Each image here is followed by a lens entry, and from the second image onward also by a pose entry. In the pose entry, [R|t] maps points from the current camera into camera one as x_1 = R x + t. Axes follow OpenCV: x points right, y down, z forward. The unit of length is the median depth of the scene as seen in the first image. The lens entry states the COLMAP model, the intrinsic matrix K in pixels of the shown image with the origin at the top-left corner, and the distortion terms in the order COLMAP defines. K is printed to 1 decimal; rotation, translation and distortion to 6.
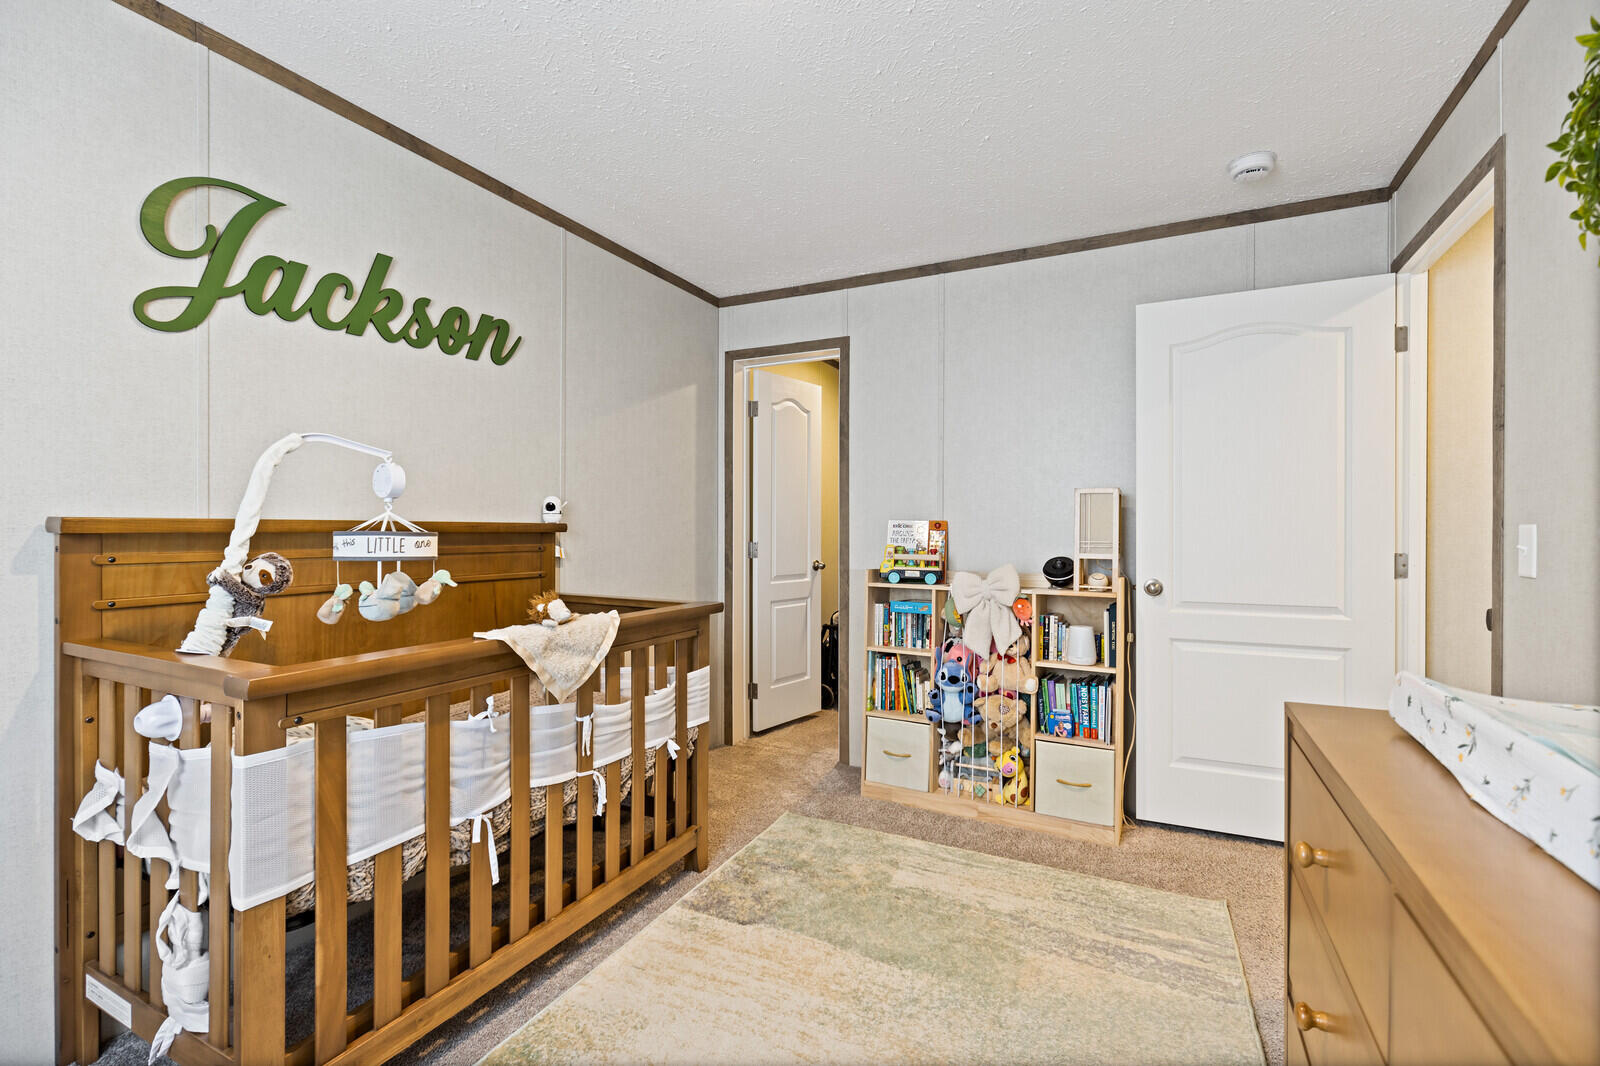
lens RADIAL K [[720.4, 0, 800.0], [0, 720.4, 533.0], [0, 0, 1]] dist [-0.001079, -0.000123]
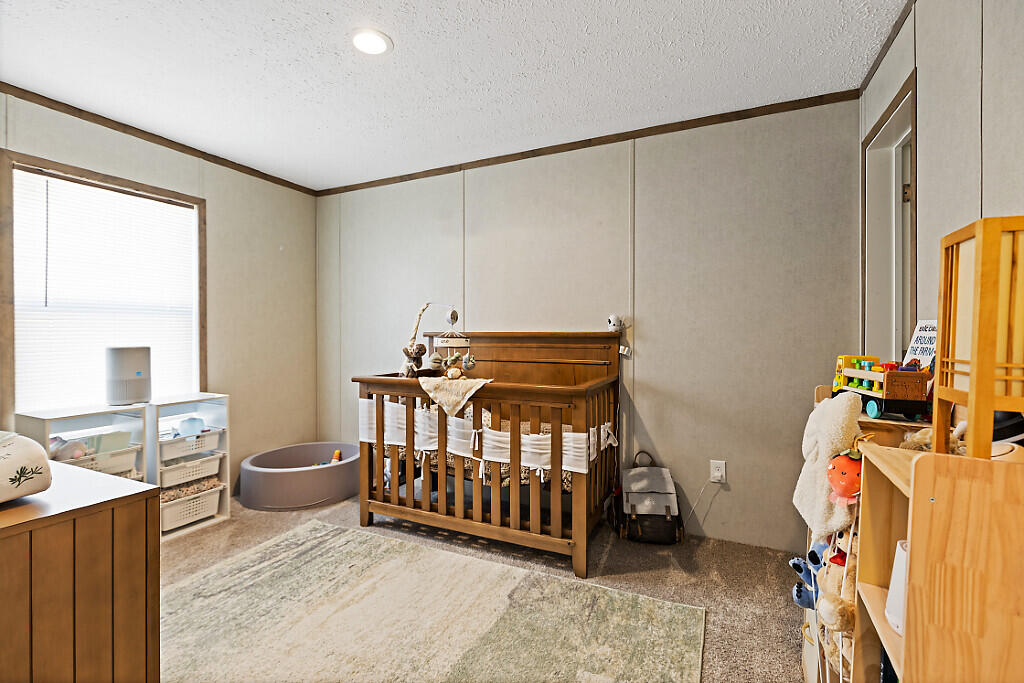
lens RADIAL K [[457.6, 0, 503.5], [0, 457.6, 339.8], [0, 0, 1]] dist [0.000337, -0.000206]
pose [[-0.008163, 0.004999, -0.999954, 0.974351], [-0.001191, 0.999987, 0.005009, 0.000160], [0.999966, 0.001232, -0.008157, 1.103363]]
